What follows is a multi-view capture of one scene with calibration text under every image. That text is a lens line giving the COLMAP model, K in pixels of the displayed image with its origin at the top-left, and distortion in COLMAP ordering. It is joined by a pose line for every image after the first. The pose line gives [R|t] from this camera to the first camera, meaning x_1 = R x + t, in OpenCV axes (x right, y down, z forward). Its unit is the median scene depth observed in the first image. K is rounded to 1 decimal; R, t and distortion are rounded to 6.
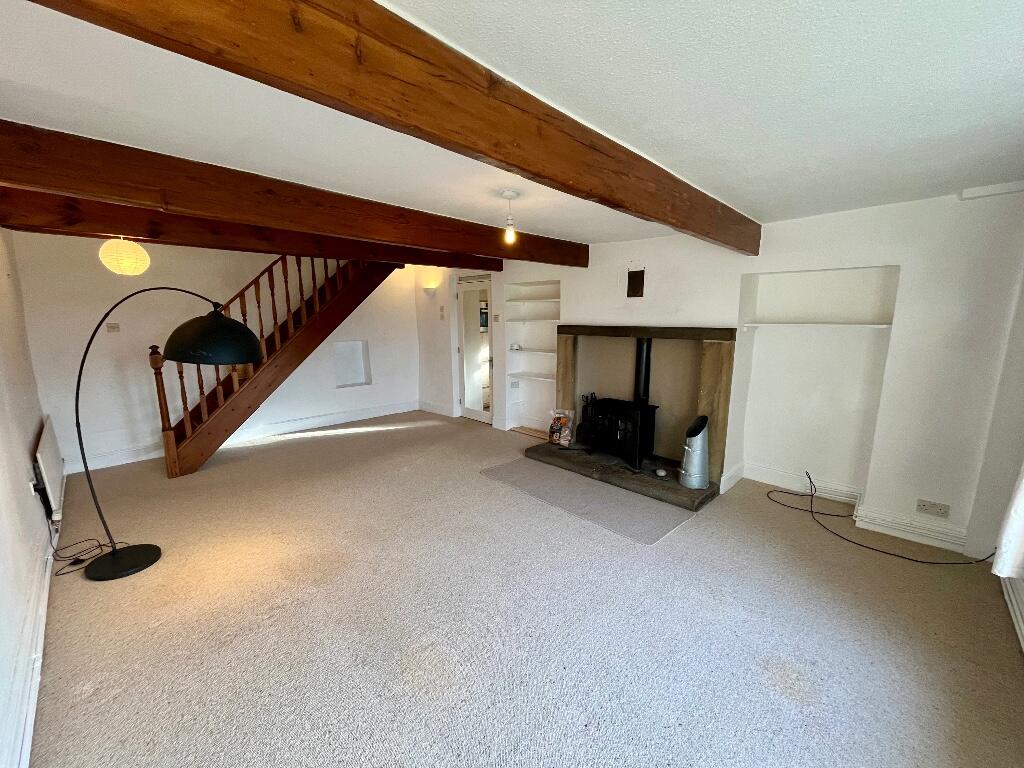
lens RADIAL K [[415.0, 0, 510.7], [0, 415.0, 387.3], [0, 0, 1]] dist [-0.000508, -0.000052]
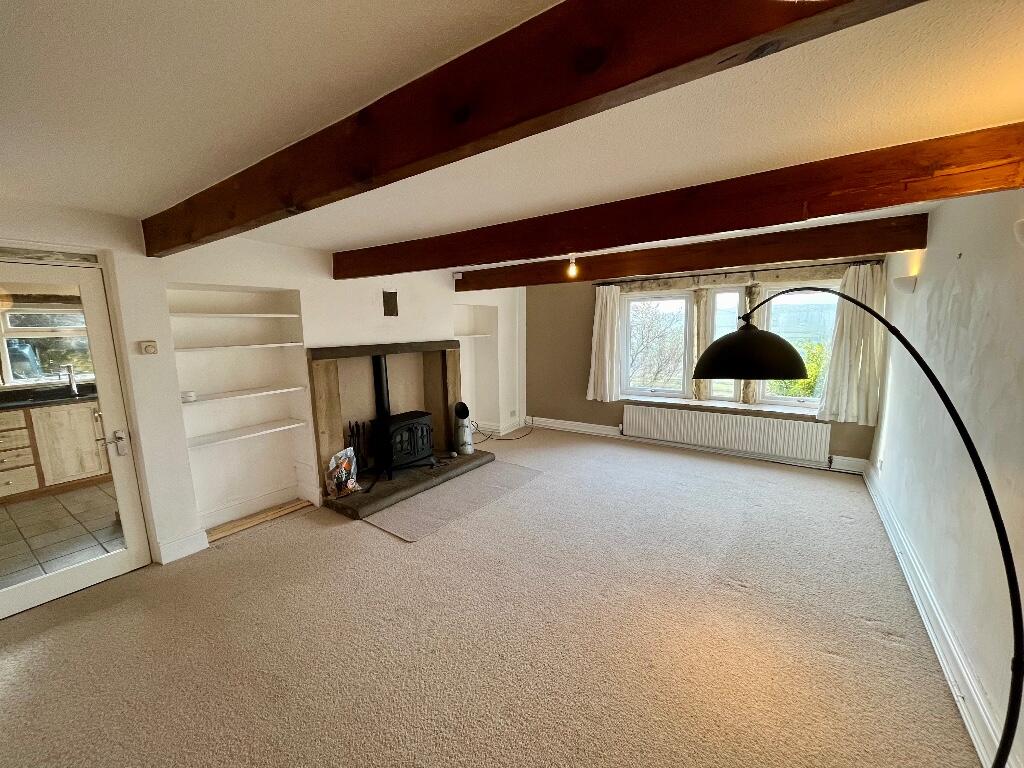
lens RADIAL K [[410.9, 0, 509.4], [0, 410.9, 384.4], [0, 0, 1]] dist [-0.006323, 0.000213]
pose [[-0.158609, -0.132335, 0.978433, -0.715845], [0.193409, 0.967614, 0.162225, -0.142880], [-0.968213, 0.214968, -0.127877, 0.783837]]
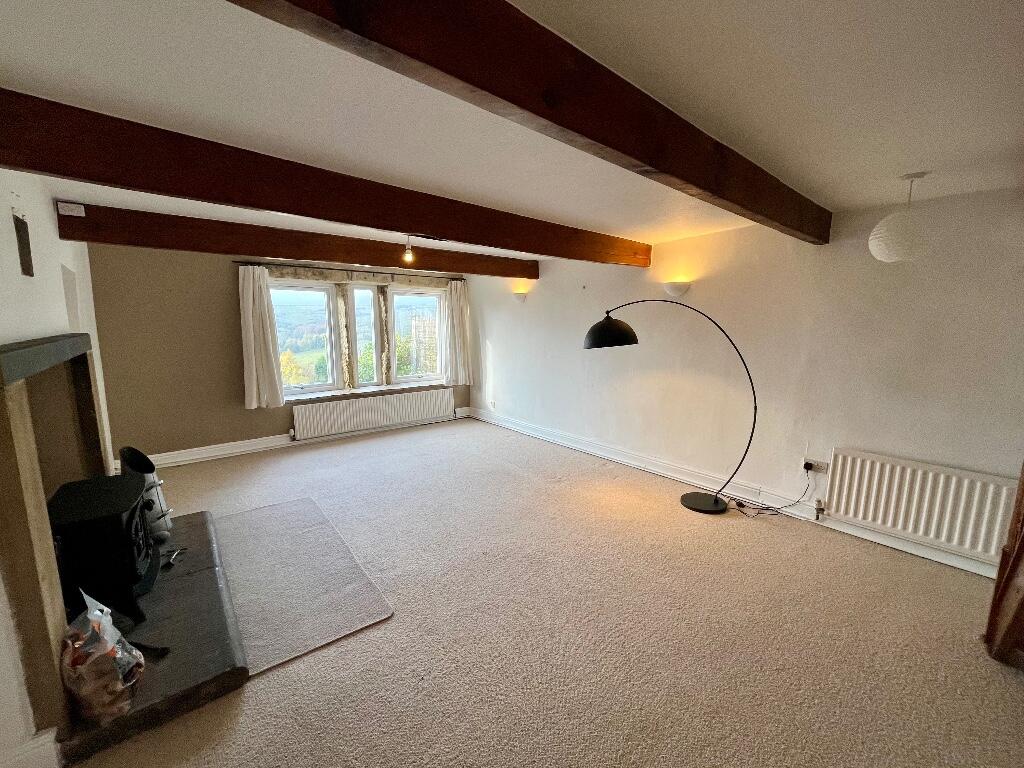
lens RADIAL K [[410.9, 0, 509.4], [0, 410.9, 384.4], [0, 0, 1]] dist [-0.006323, 0.000213]
pose [[-0.994357, -0.021179, 0.103947, -0.245973], [0.013914, 0.945364, 0.325721, -0.218207], [-0.105166, 0.325329, -0.939734, 1.251646]]
